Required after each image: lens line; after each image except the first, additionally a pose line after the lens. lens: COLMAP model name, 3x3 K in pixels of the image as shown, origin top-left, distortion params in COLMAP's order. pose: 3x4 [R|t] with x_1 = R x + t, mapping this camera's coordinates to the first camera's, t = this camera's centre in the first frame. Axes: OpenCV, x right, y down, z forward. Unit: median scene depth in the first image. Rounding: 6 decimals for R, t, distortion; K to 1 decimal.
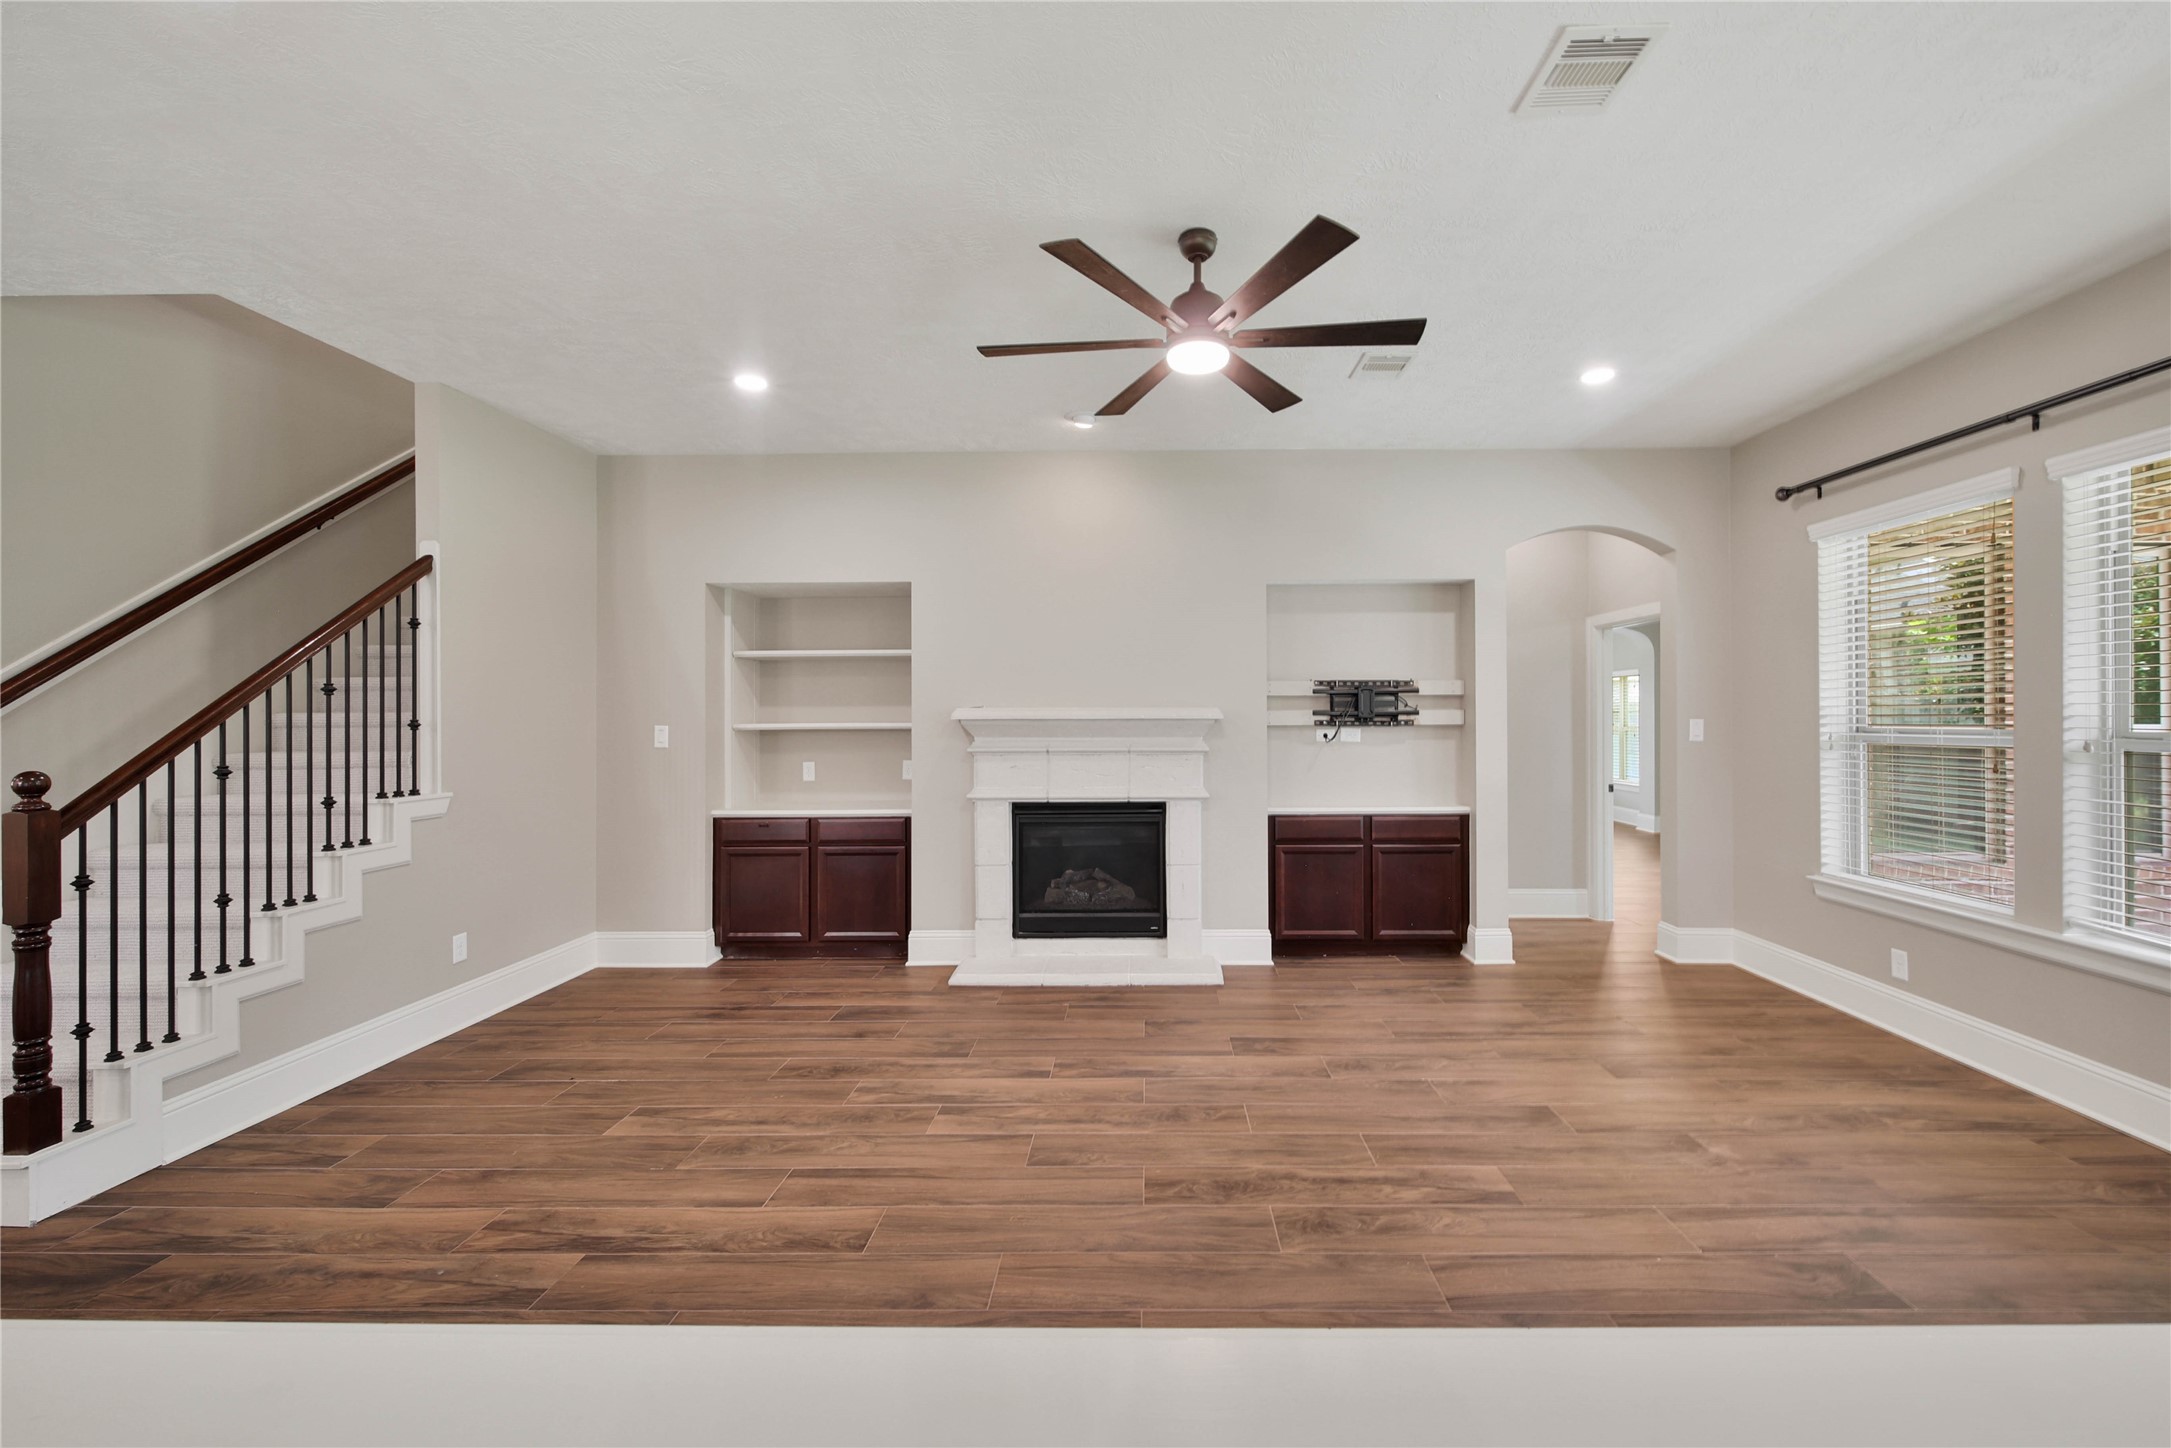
lens RADIAL K [[936.2, 0, 1127.6], [0, 936.2, 719.7], [0, 0, 1]] dist [-0.000189, -0.000249]
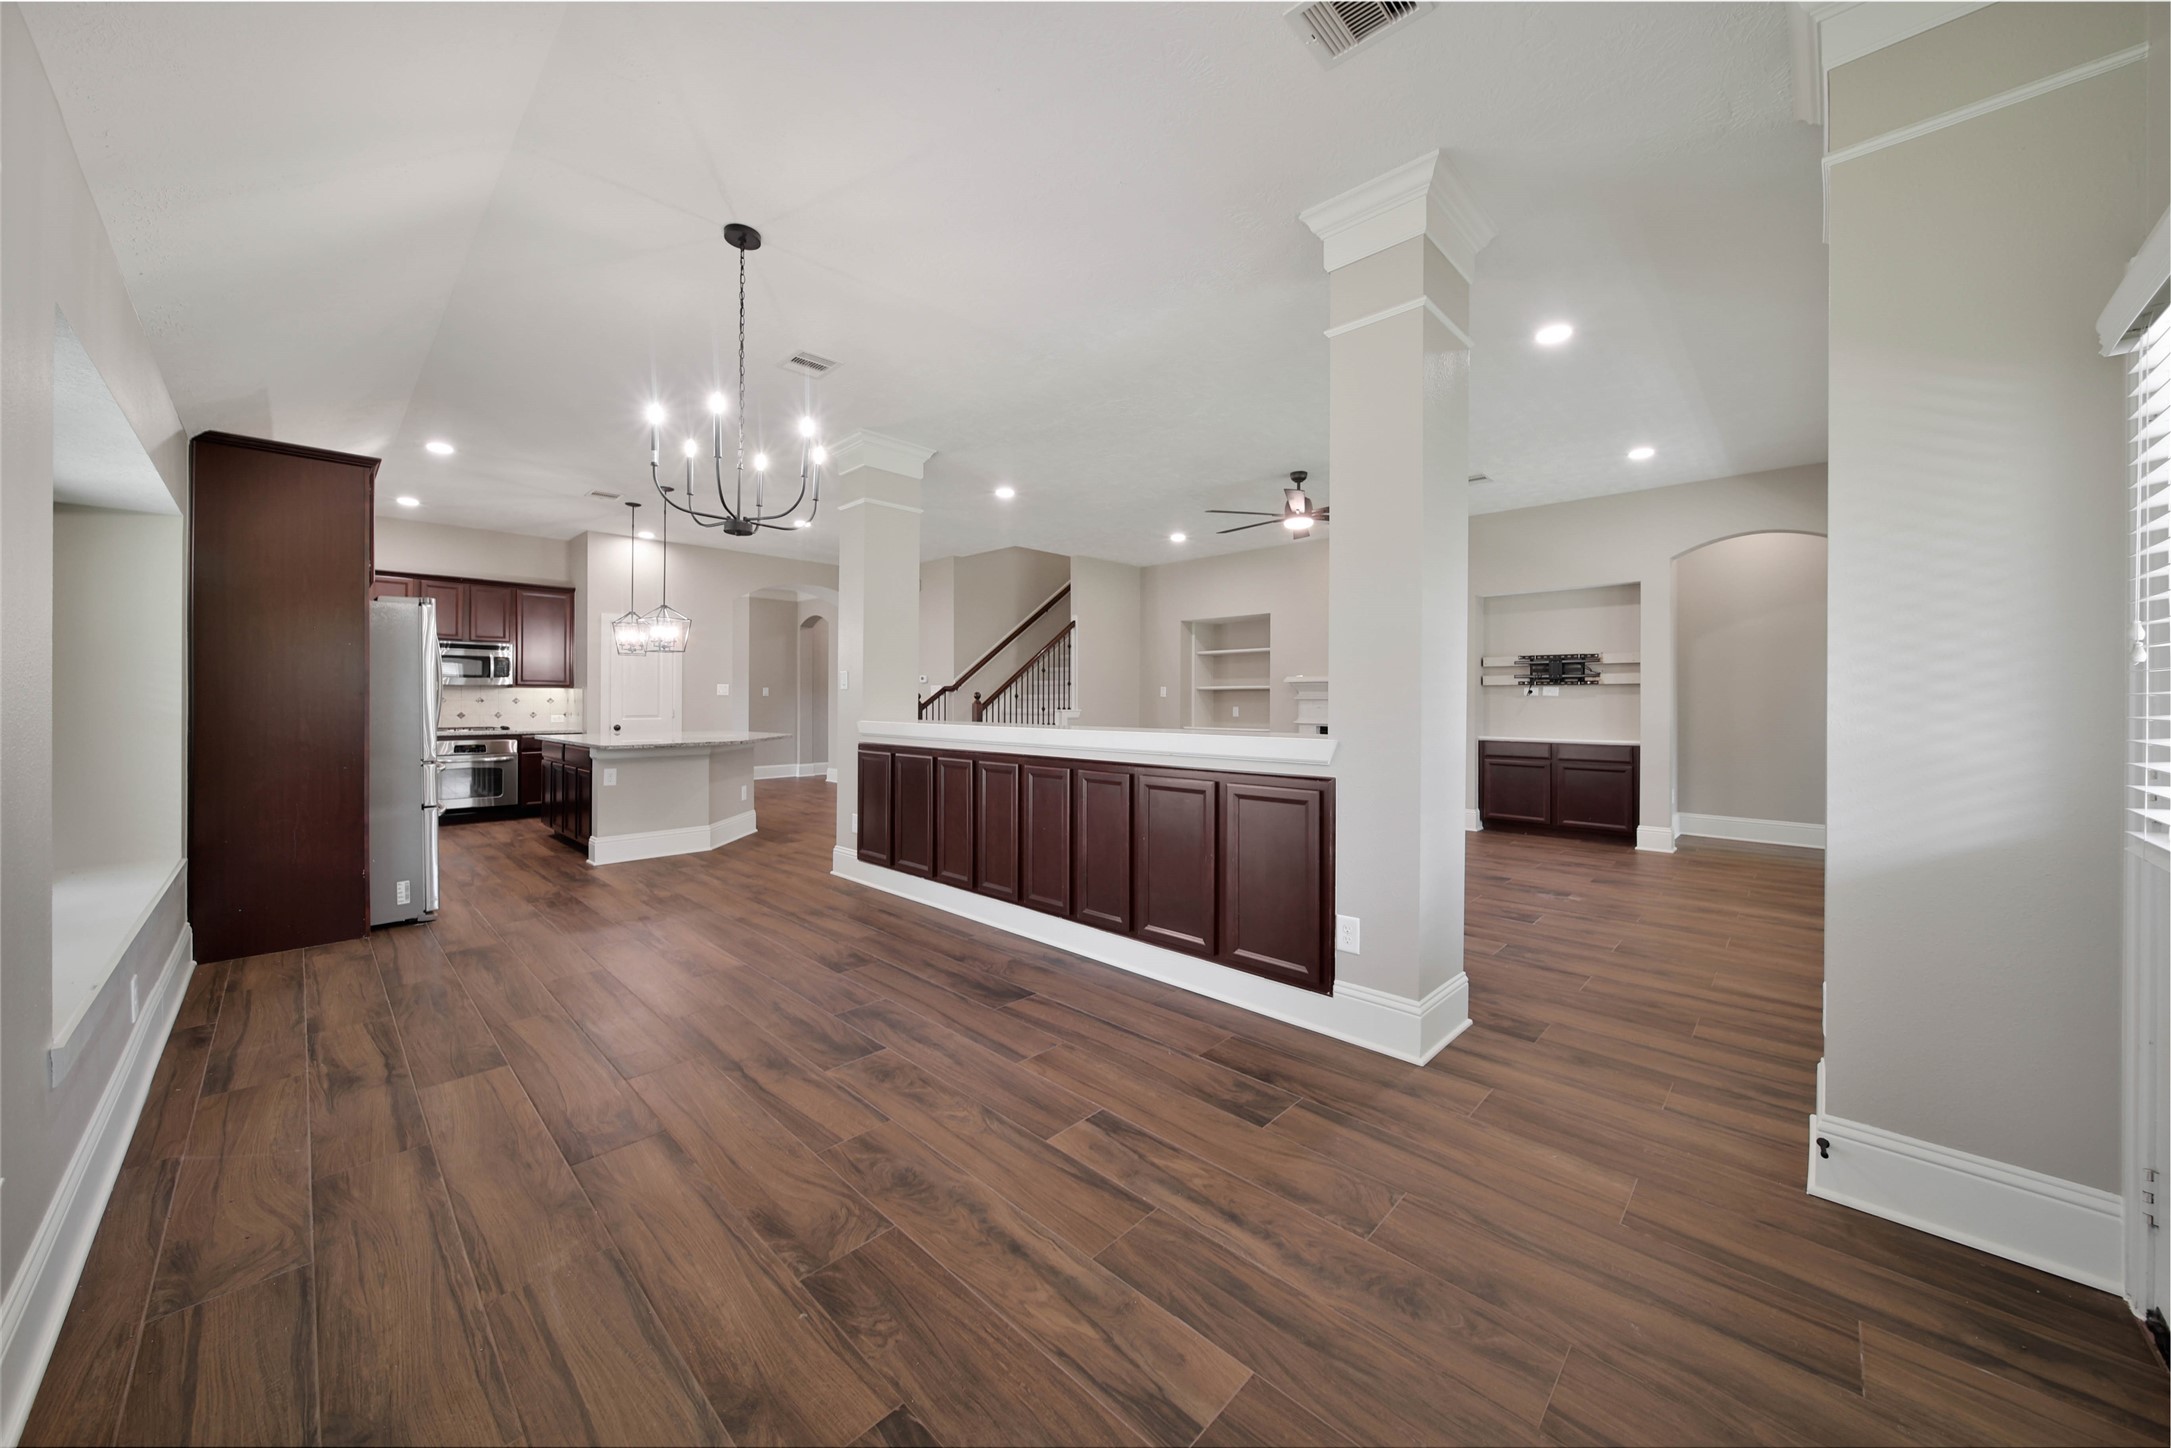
lens RADIAL K [[754.5, 0, 1074.3], [0, 754.5, 707.4], [0, 0, 1]] dist [0.000058, 0.000001]
pose [[0.745584, 0.009616, -0.666343, 0.503799], [-0.007639, 0.999954, 0.005883, 0.043320], [0.666368, 0.000704, 0.745622, -0.443073]]
